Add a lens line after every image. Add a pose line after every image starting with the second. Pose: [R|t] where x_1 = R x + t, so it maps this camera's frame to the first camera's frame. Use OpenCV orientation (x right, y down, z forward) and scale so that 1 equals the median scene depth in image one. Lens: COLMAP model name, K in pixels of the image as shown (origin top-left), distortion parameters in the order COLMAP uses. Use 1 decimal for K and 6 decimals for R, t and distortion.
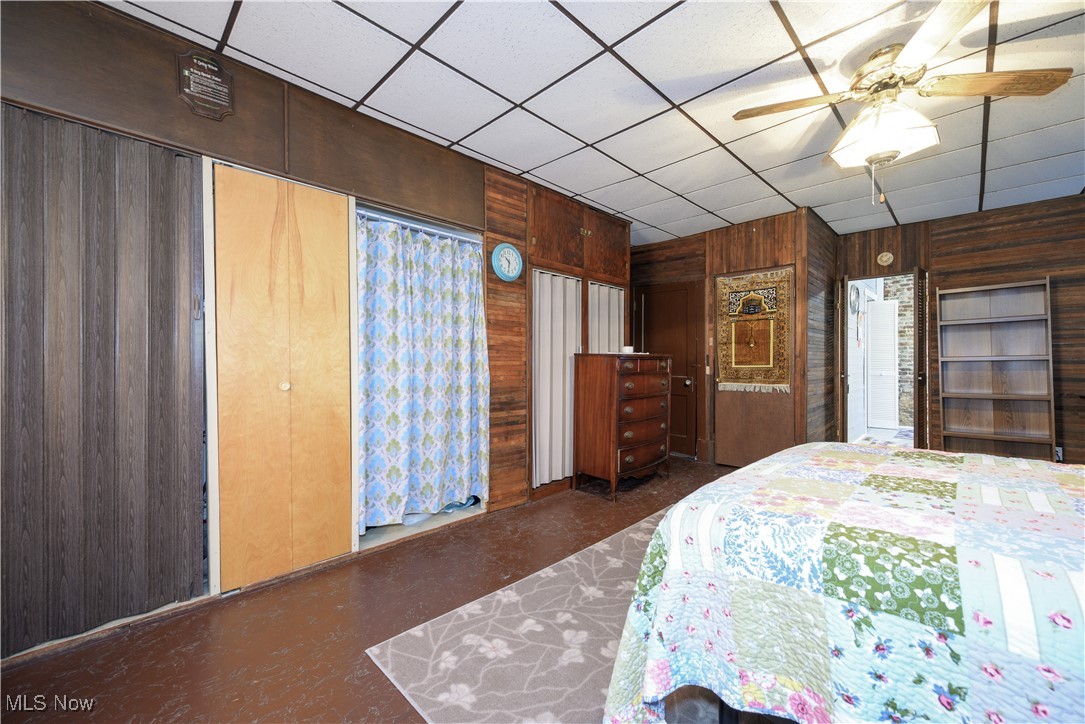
lens RADIAL K [[433.9, 0, 542.5], [0, 433.9, 362.0], [0, 0, 1]] dist [0.000183, 0.000073]
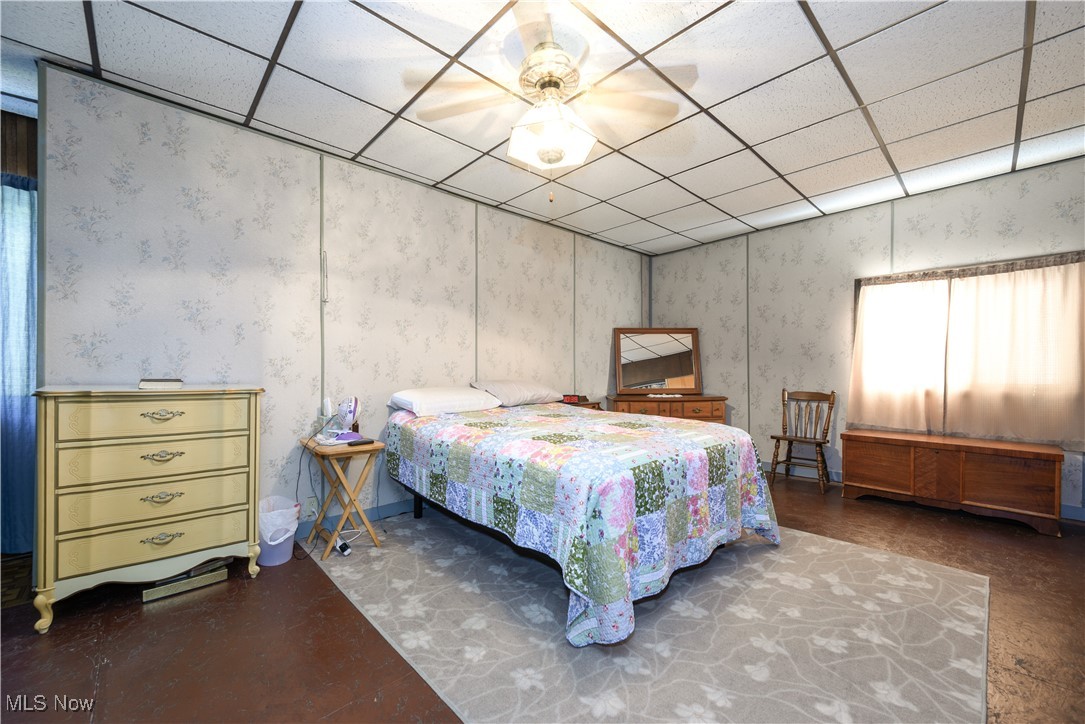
lens RADIAL K [[433.9, 0, 542.5], [0, 433.9, 362.0], [0, 0, 1]] dist [0.000183, 0.000073]
pose [[-0.999096, 0.004703, 0.042241, 0.339214], [0.004186, 0.999915, -0.012310, 0.001852], [-0.042295, -0.012122, -0.999032, 0.890400]]
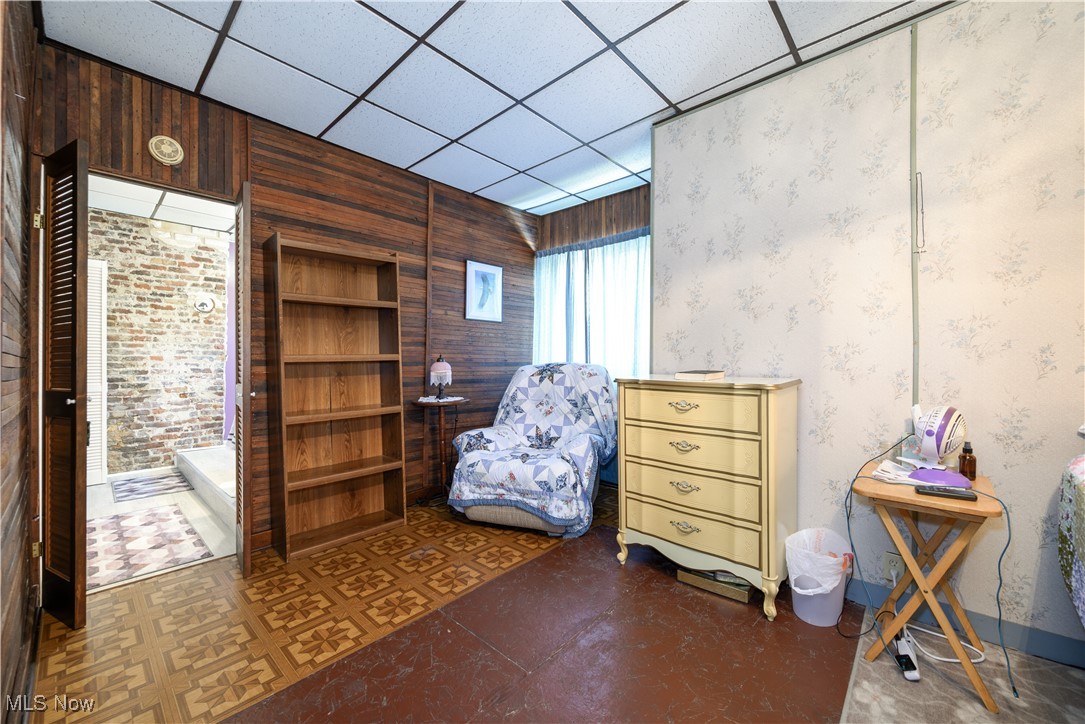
lens RADIAL K [[425.9, 0, 547.1], [0, 425.9, 359.1], [0, 0, 1]] dist [0.000001, 0.000004]
pose [[-0.045281, 0.014639, 0.998867, 0.304838], [0.012576, 0.999822, -0.014083, 0.004663], [-0.998895, 0.011924, -0.045457, 0.605053]]
